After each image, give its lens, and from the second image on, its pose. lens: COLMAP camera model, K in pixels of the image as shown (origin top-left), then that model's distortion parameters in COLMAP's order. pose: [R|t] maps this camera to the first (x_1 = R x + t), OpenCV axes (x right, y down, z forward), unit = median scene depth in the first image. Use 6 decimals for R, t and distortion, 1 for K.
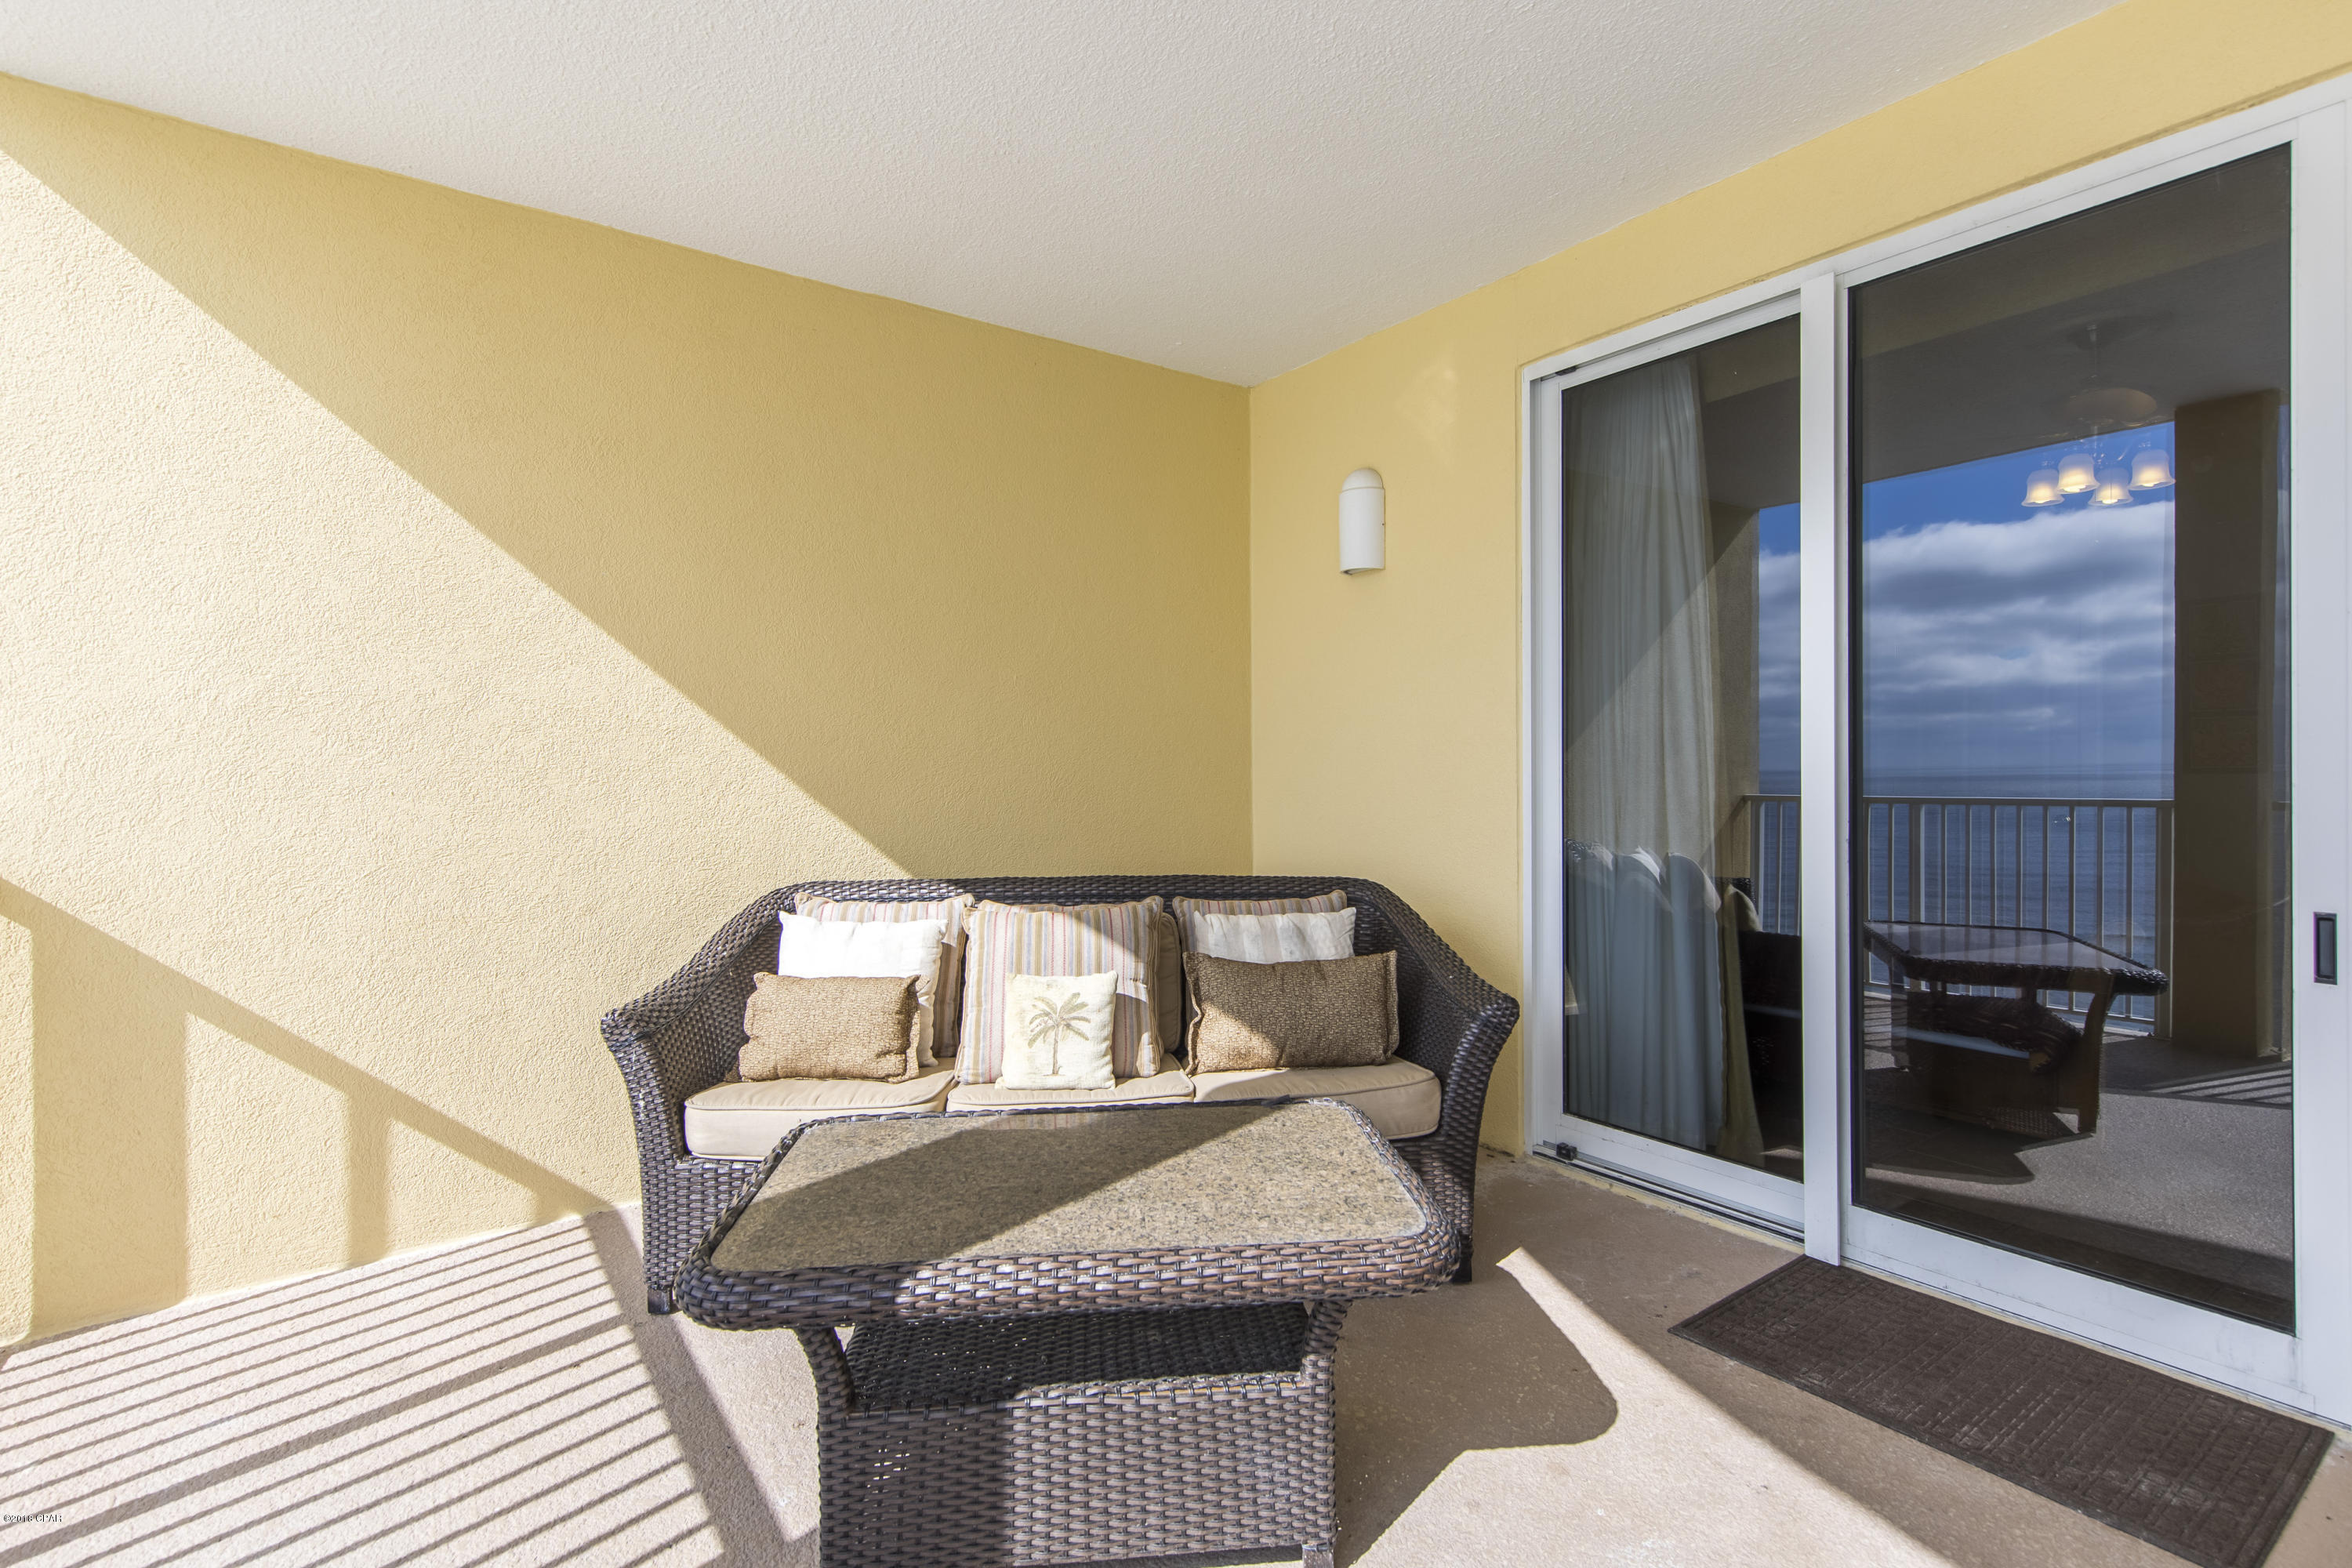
lens RADIAL K [[1139.6, 0, 1175.7], [0, 1139.6, 769.5], [0, 0, 1]] dist [0.004047, 0.000707]
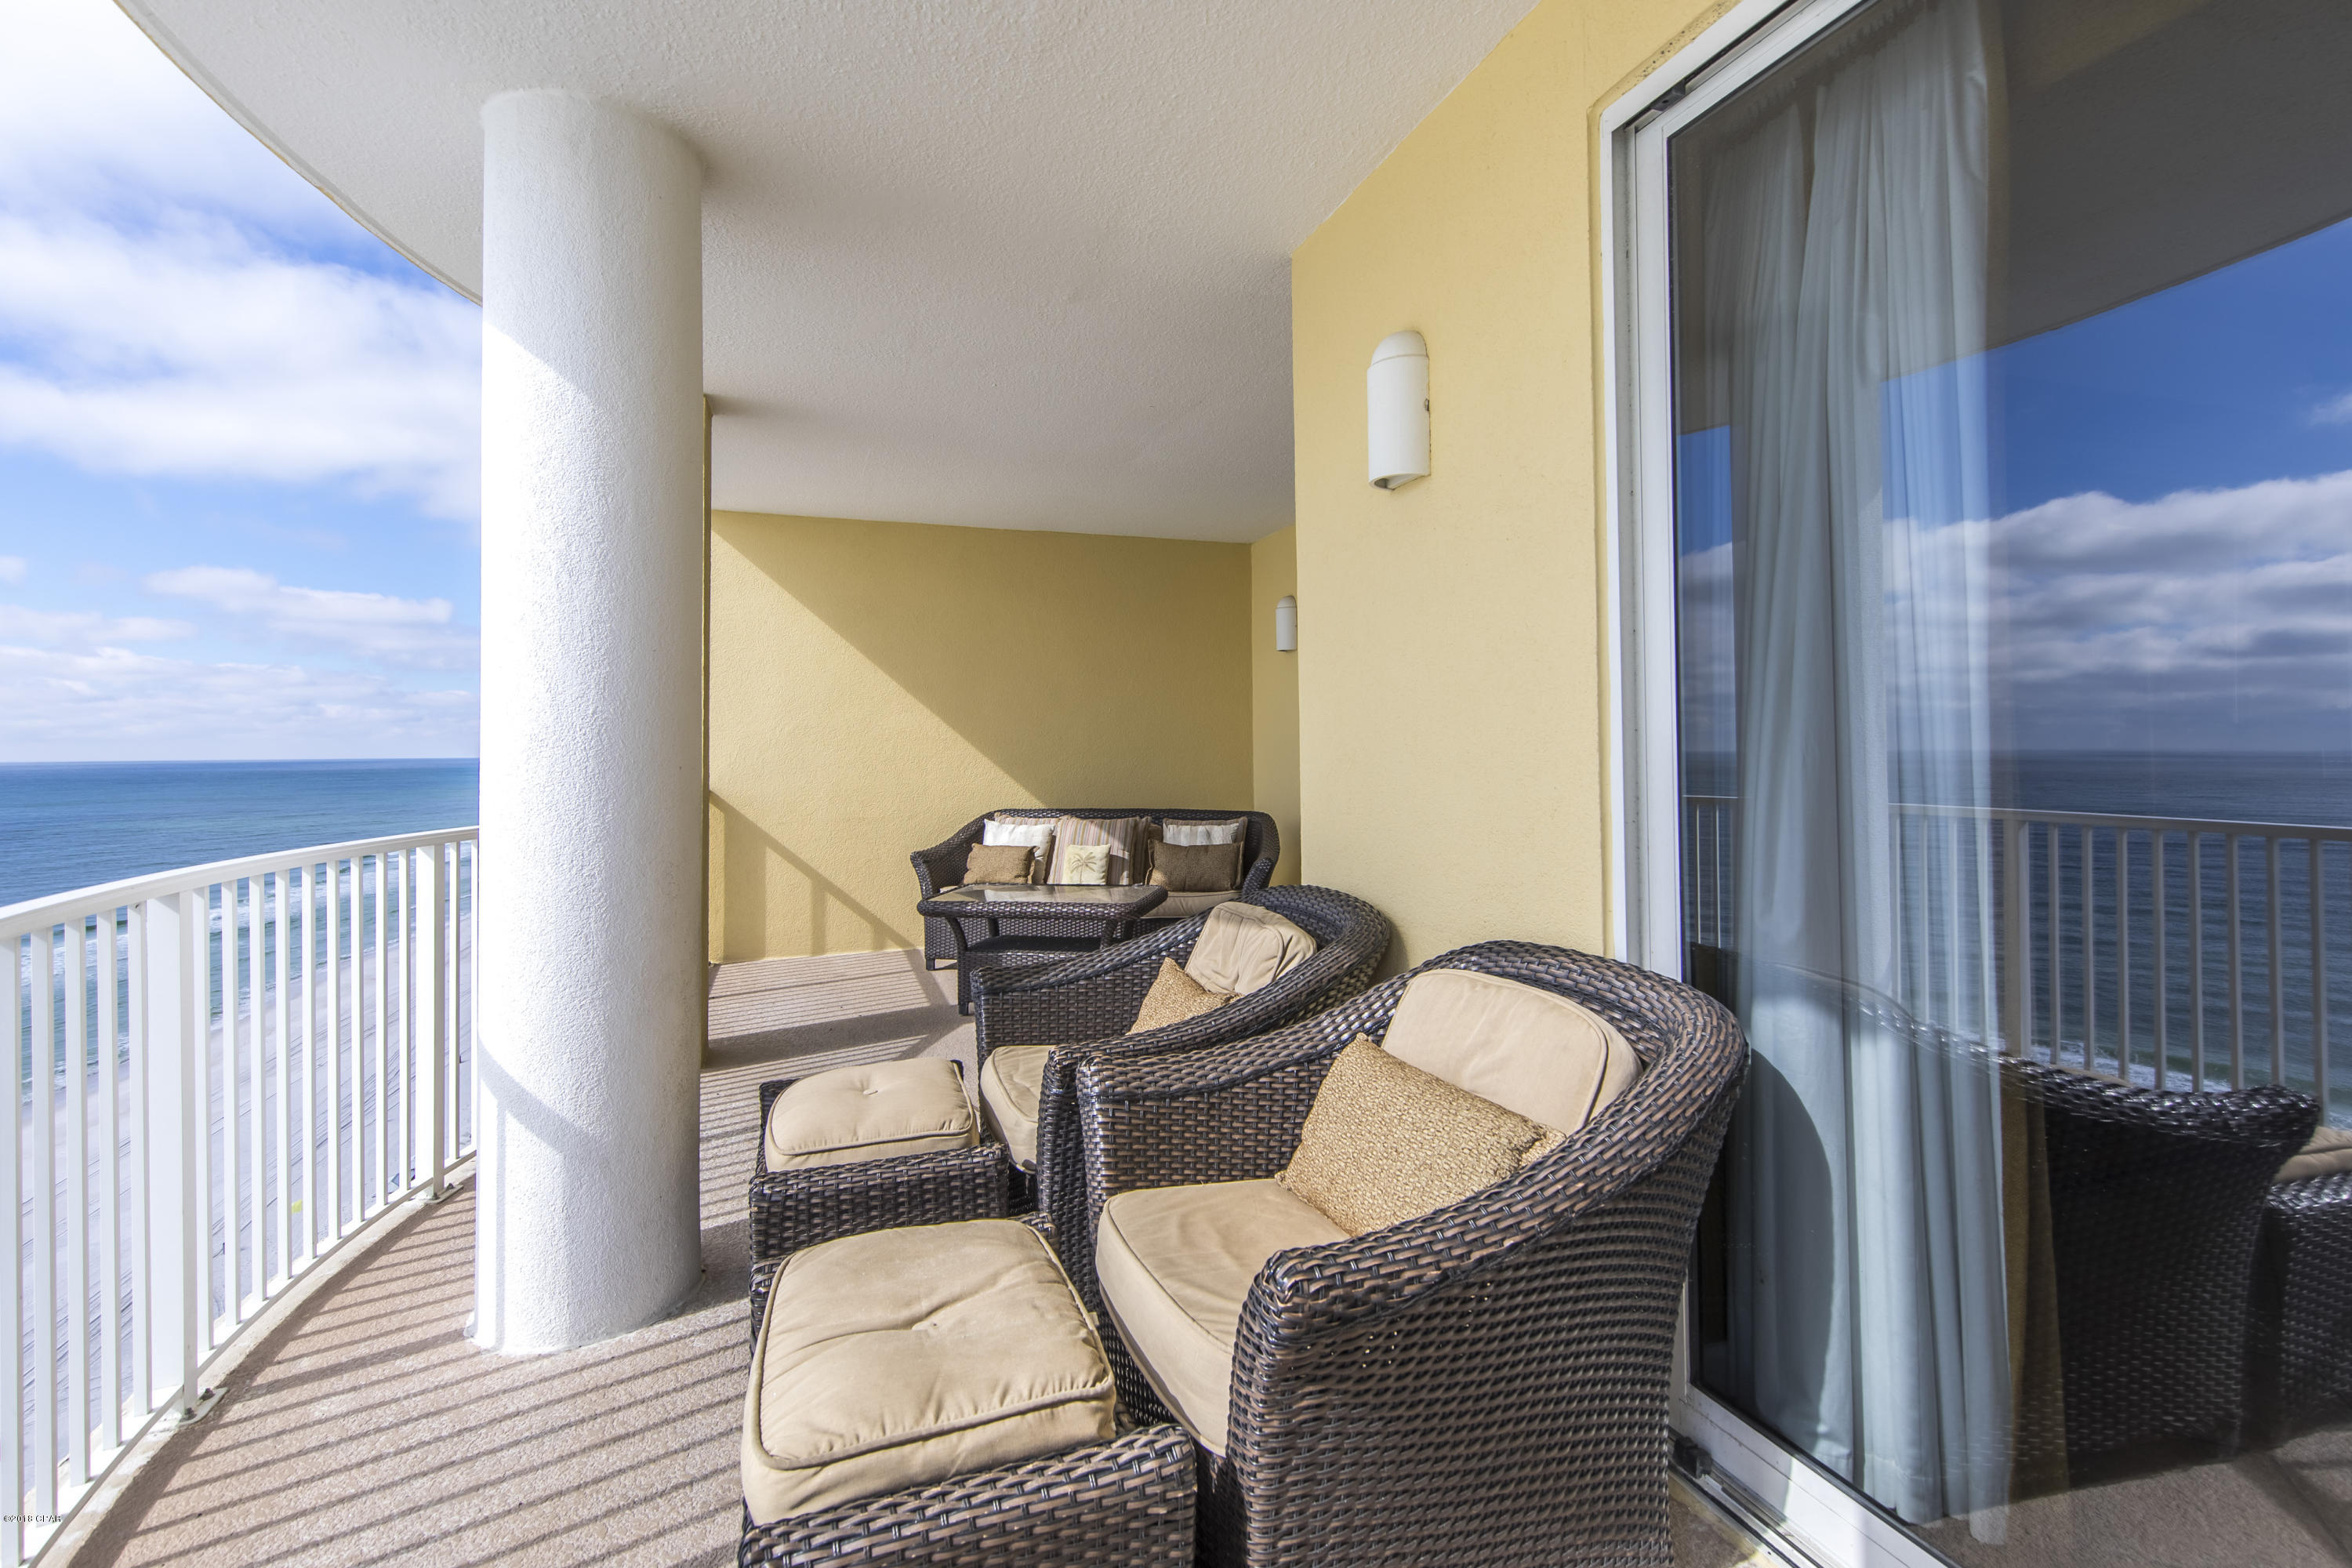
lens RADIAL K [[1089.6, 0, 1180.5], [0, 1089.6, 718.9], [0, 0, 1]] dist [0.004423, -0.000098]
pose [[0.965909, -0.010122, -0.258683, 0.636849], [0.002294, 0.999531, -0.030545, -0.011380], [0.258871, 0.028910, 0.965479, -1.079099]]
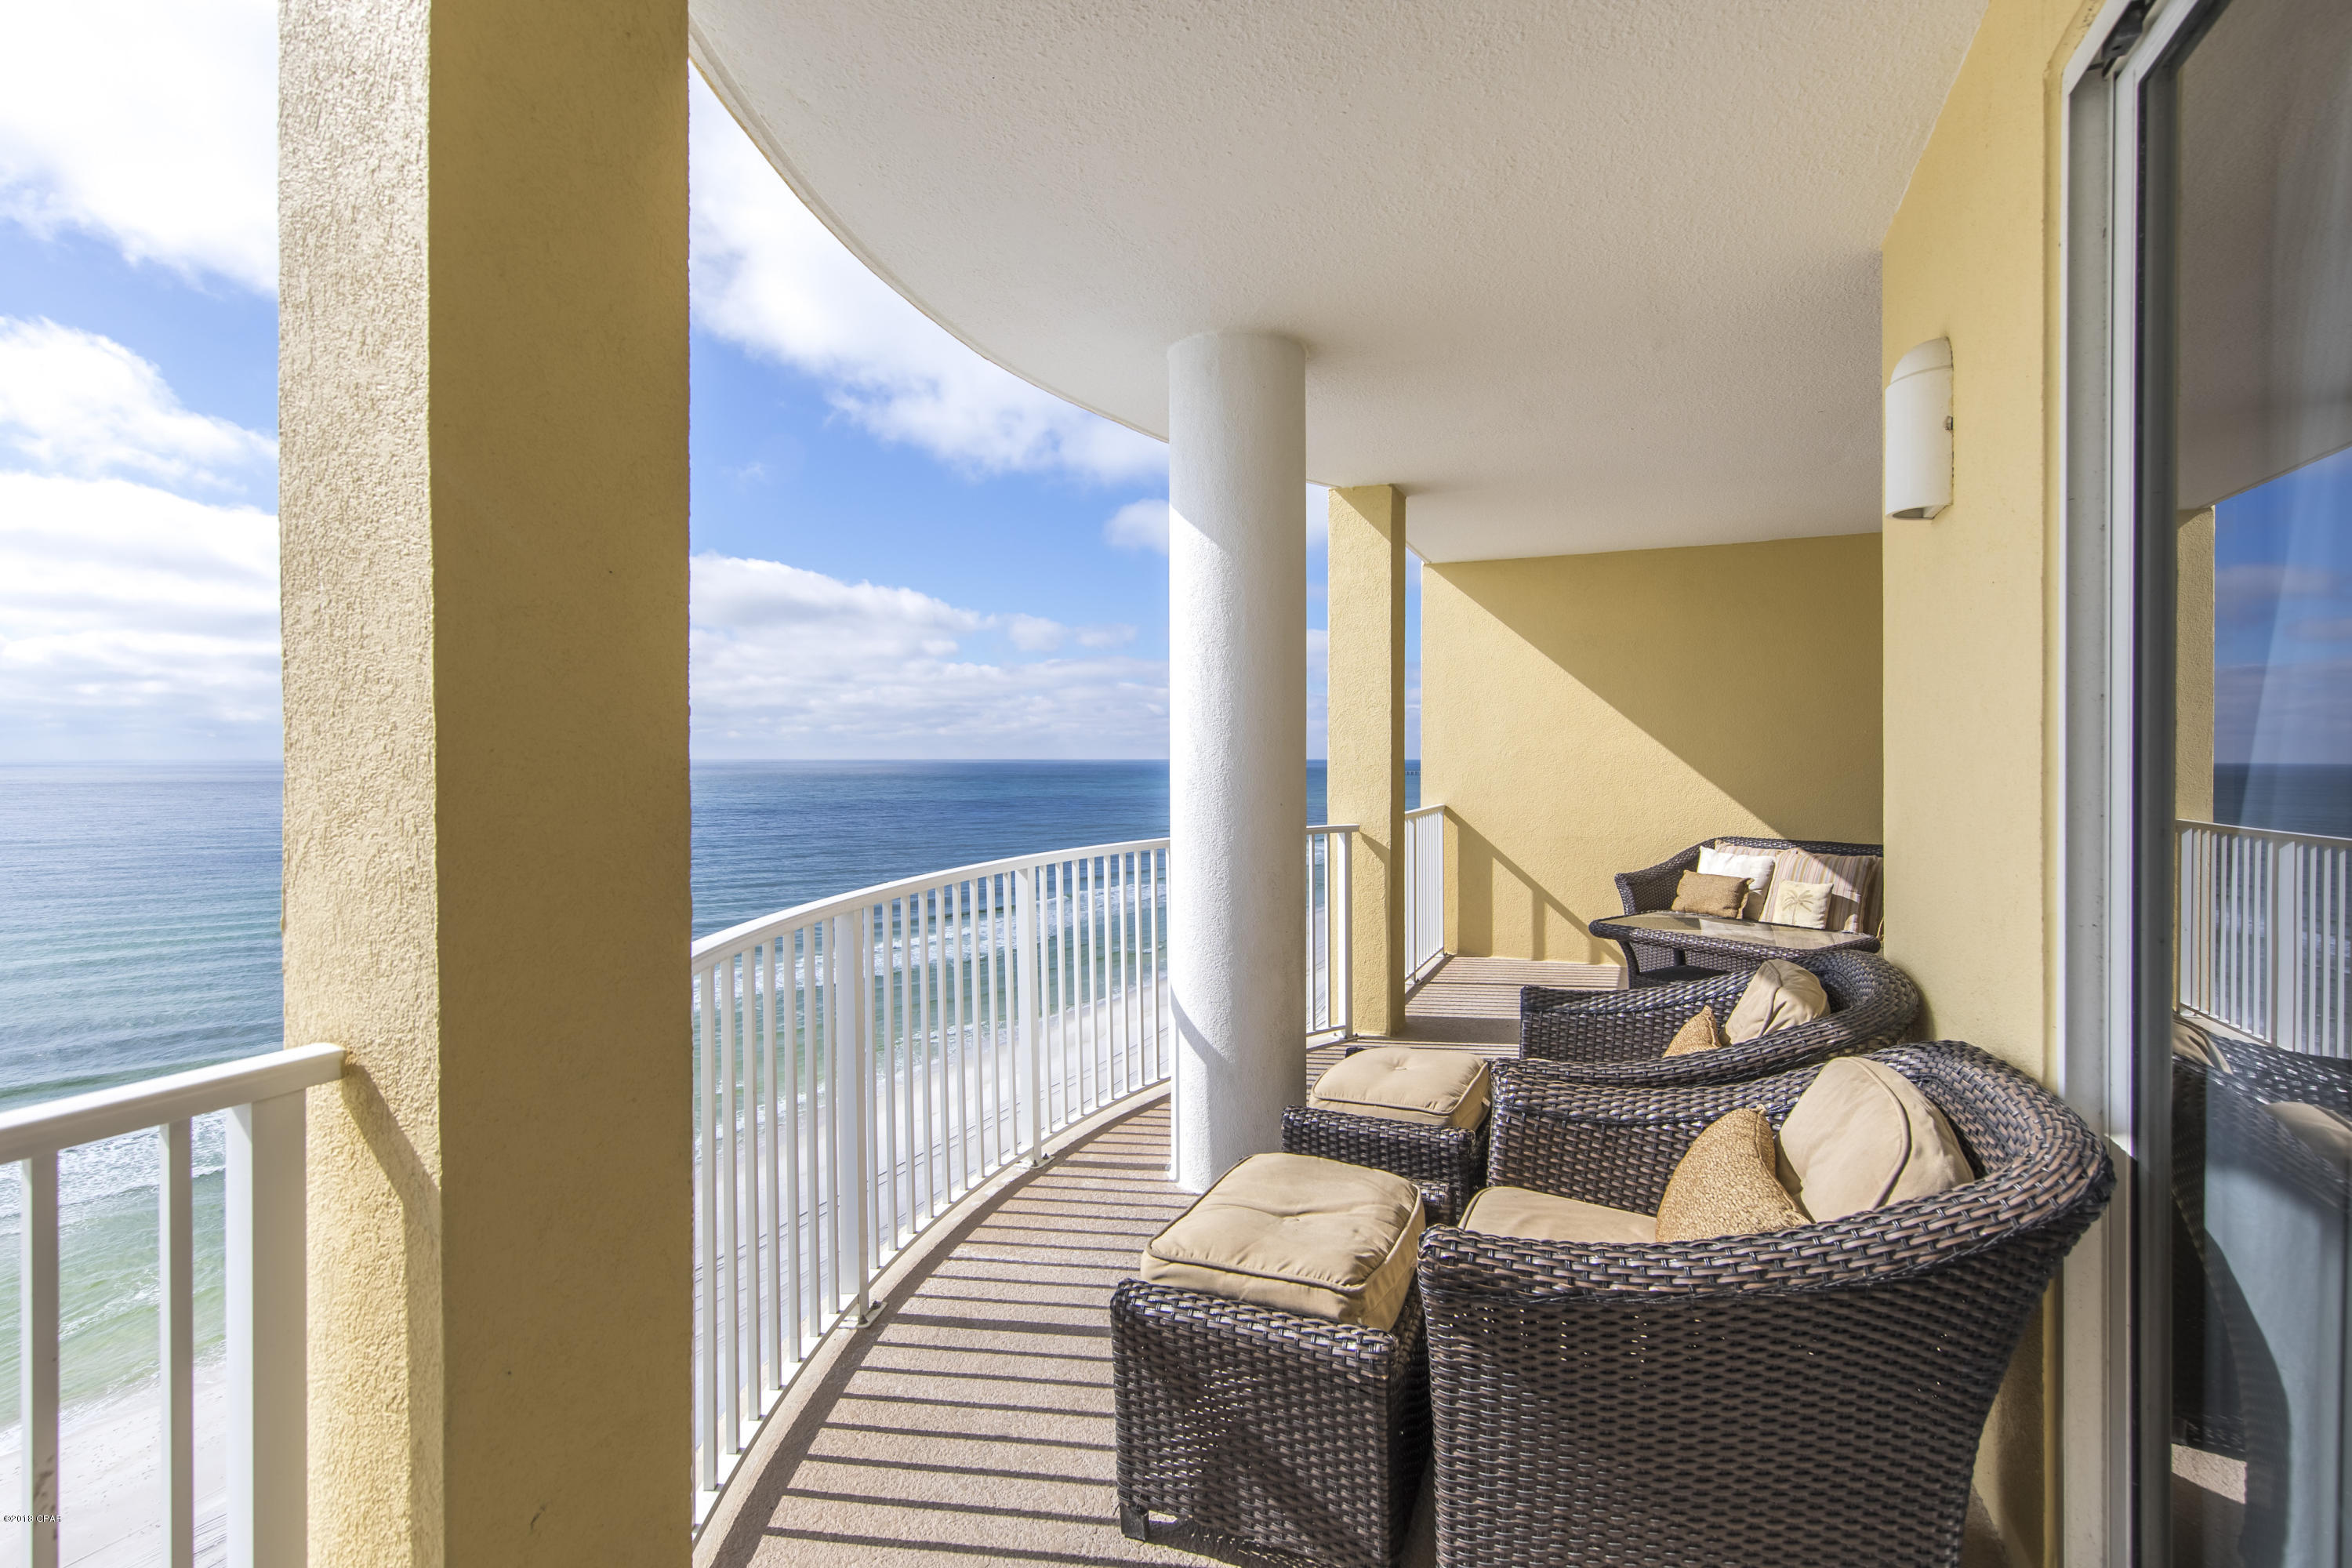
lens RADIAL K [[1074.1, 0, 1174.3], [0, 1074.1, 760.5], [0, 0, 1]] dist [0.001506, -0.000289]
pose [[0.516410, 0.007953, -0.856304, 0.981284], [-0.005173, 0.999968, 0.006168, -0.056309], [0.856326, 0.001245, 0.516435, -1.043321]]
